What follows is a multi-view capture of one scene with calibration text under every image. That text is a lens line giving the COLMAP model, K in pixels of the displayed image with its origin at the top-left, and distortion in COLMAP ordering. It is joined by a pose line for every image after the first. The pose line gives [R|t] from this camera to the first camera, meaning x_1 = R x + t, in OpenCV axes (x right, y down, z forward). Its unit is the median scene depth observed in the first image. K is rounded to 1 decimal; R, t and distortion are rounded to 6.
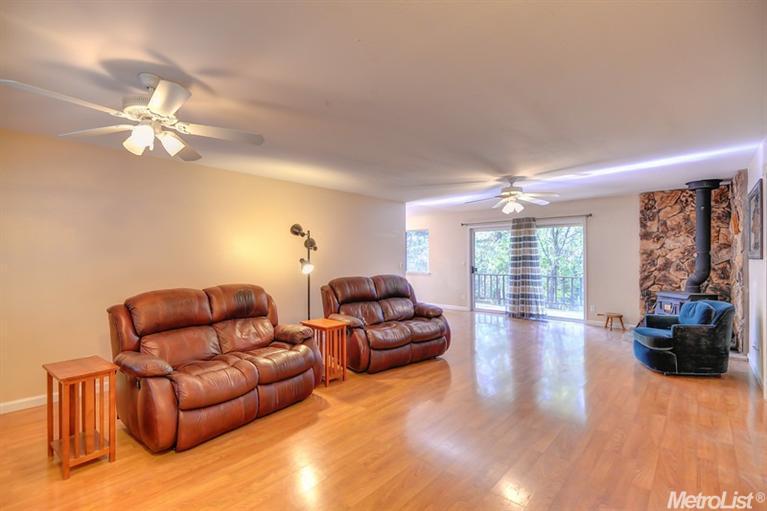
lens RADIAL K [[348.9, 0, 382.5], [0, 348.9, 254.6], [0, 0, 1]] dist [0.010223, -0.010201]
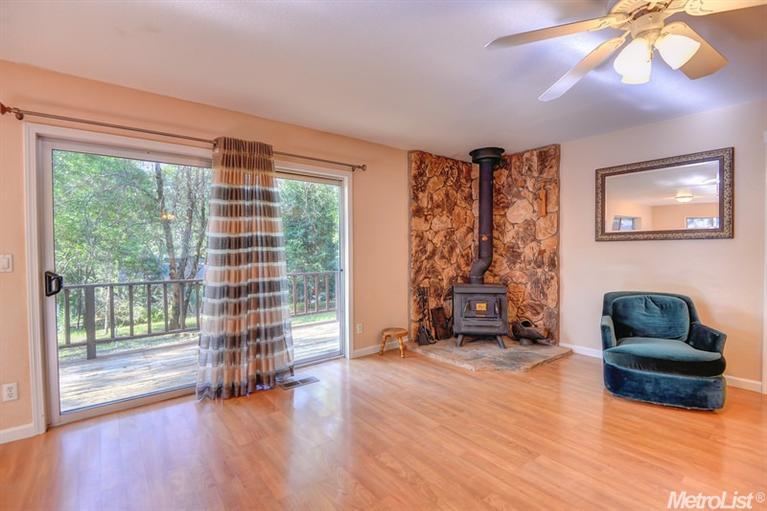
lens RADIAL K [[348.9, 0, 382.5], [0, 348.9, 254.6], [0, 0, 1]] dist [0.010223, -0.010201]
pose [[0.159328, -0.019853, 0.987026, 0.032893], [0.000202, 0.999798, 0.020078, 0.020056], [-0.987226, -0.002999, 0.159300, 0.970412]]
